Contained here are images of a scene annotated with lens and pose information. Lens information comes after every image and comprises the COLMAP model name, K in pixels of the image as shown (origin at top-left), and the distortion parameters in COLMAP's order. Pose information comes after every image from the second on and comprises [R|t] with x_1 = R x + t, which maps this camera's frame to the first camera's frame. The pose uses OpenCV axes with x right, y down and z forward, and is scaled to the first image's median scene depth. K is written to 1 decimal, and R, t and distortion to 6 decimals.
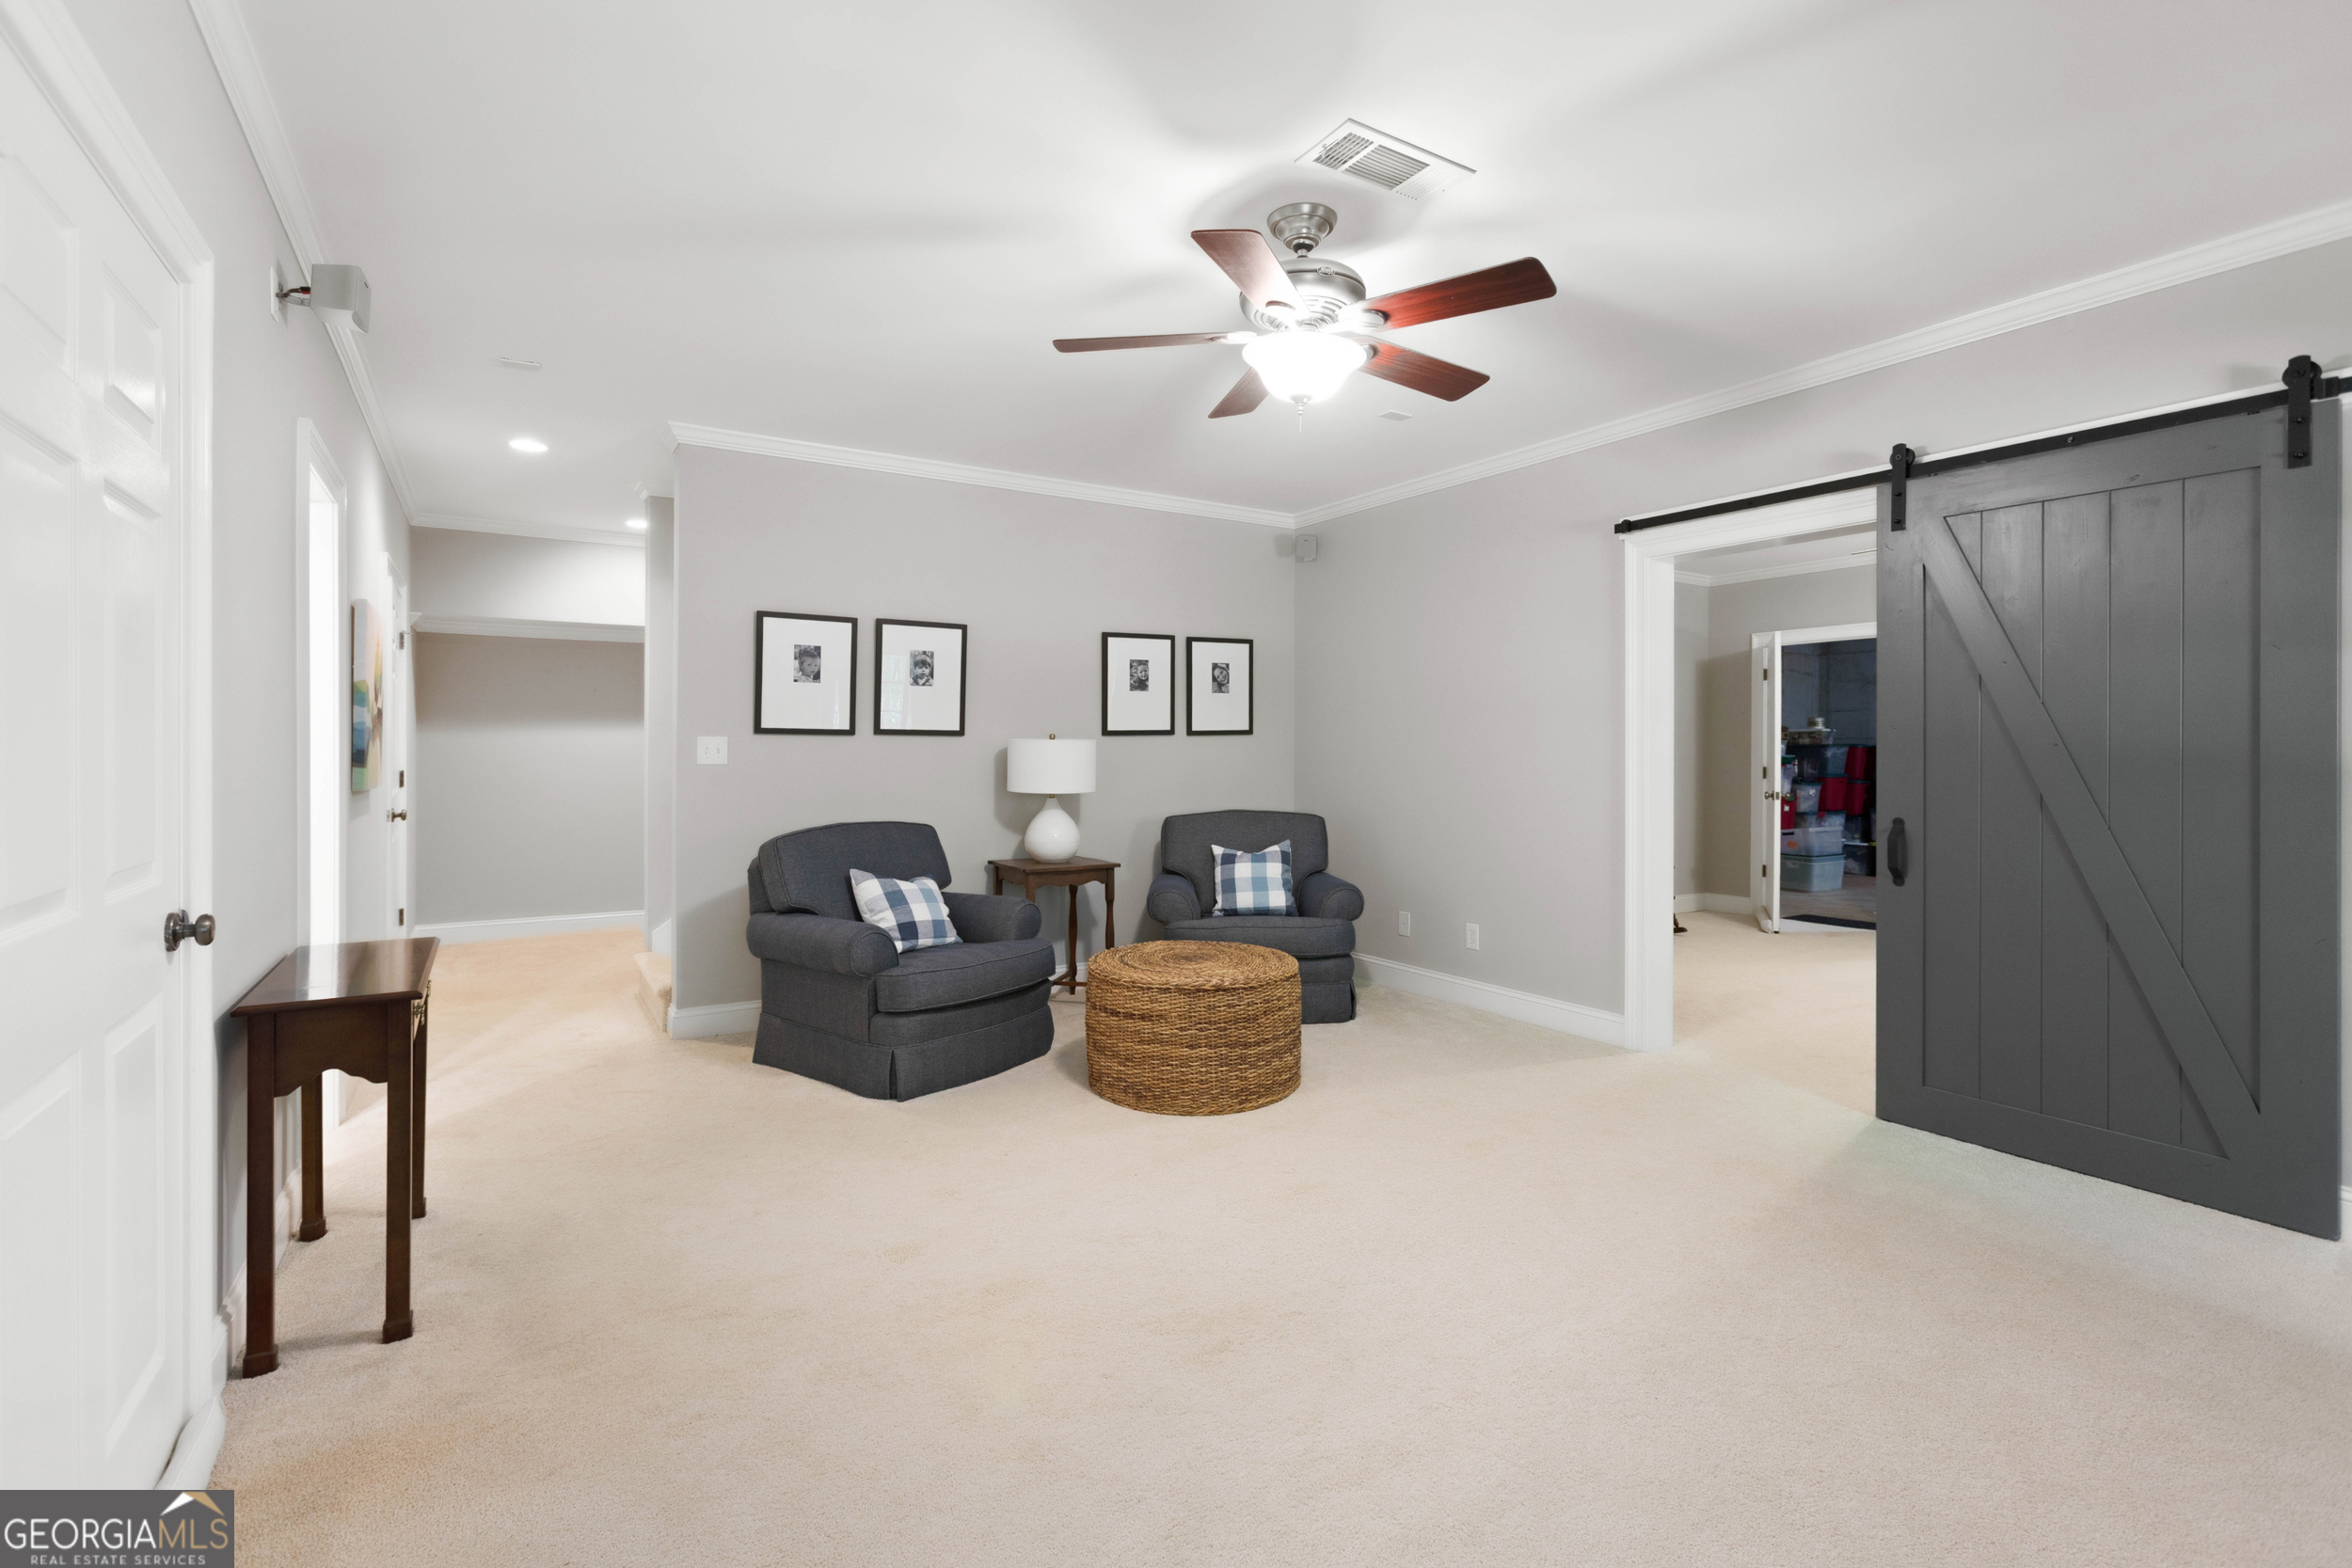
lens RADIAL K [[1055.0, 0, 1171.6], [0, 1055.0, 740.9], [0, 0, 1]] dist [0.000140, 0.001692]
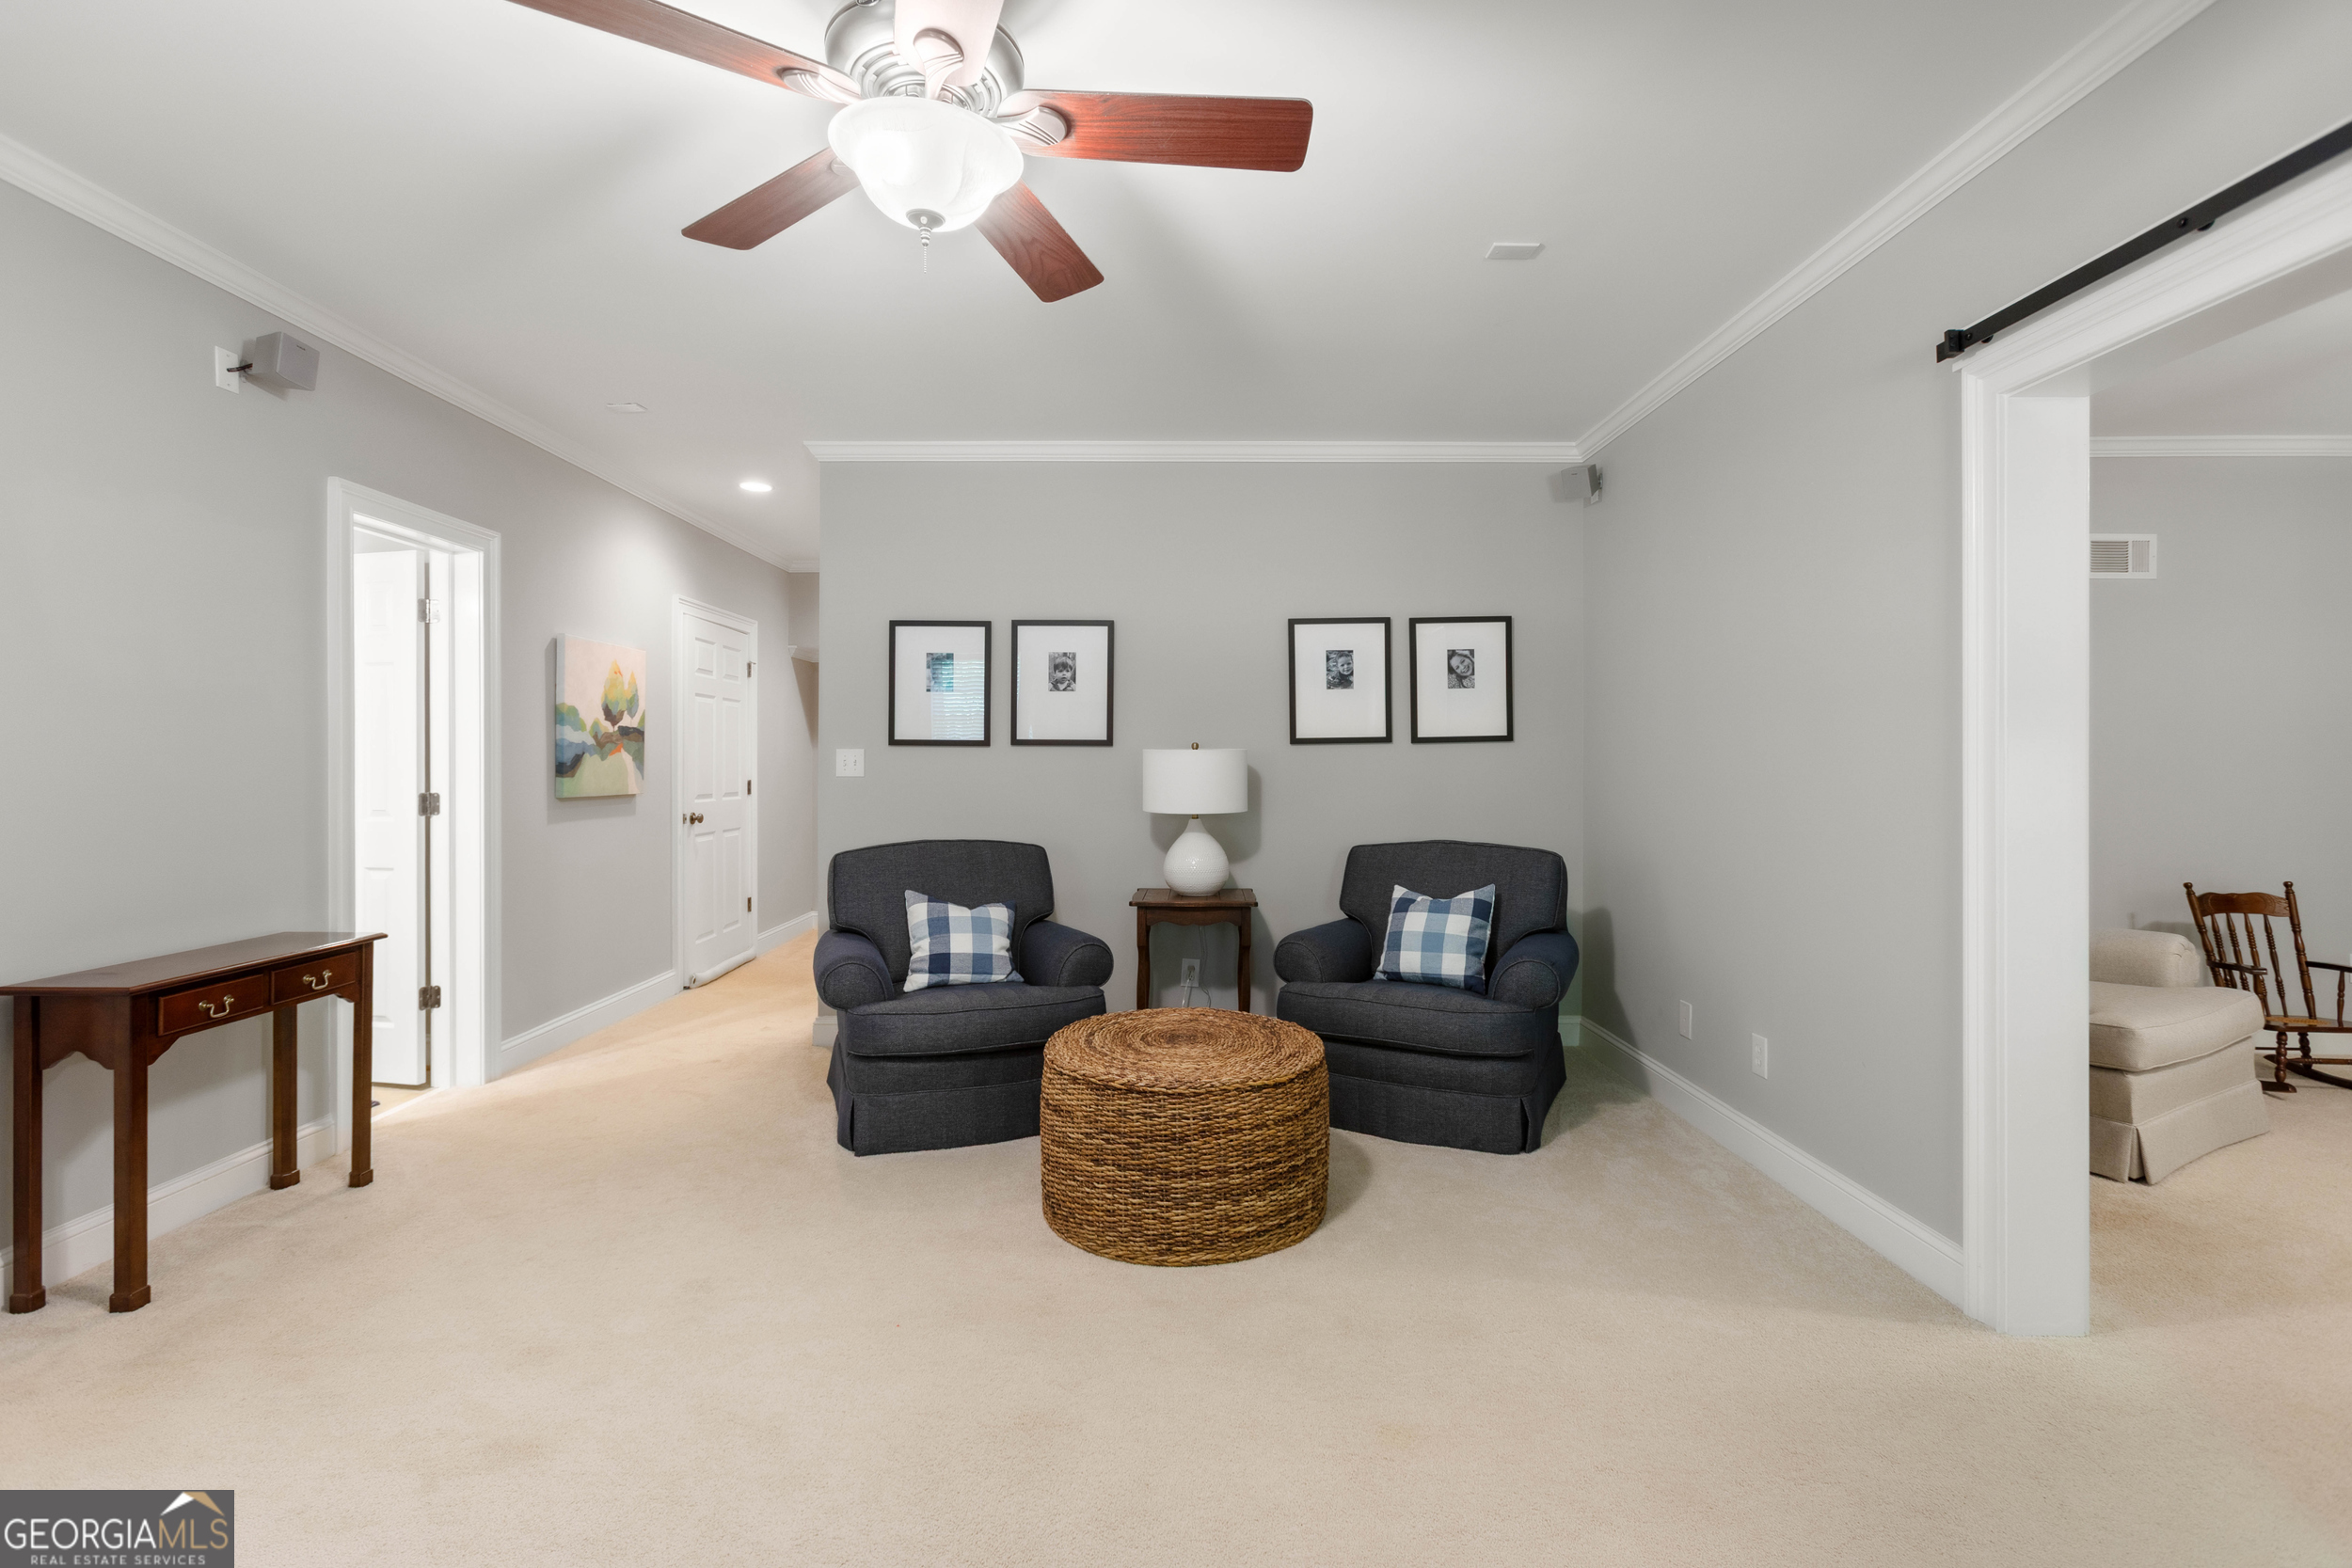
lens RADIAL K [[1042.8, 0, 1175.9], [0, 1042.8, 754.3], [0, 0, 1]] dist [-0.003609, -0.000140]
pose [[0.852088, -0.004899, -0.523376, 0.320178], [0.004780, 0.999987, -0.001577, 0.003961], [0.523377, -0.001158, 0.852100, 0.289262]]
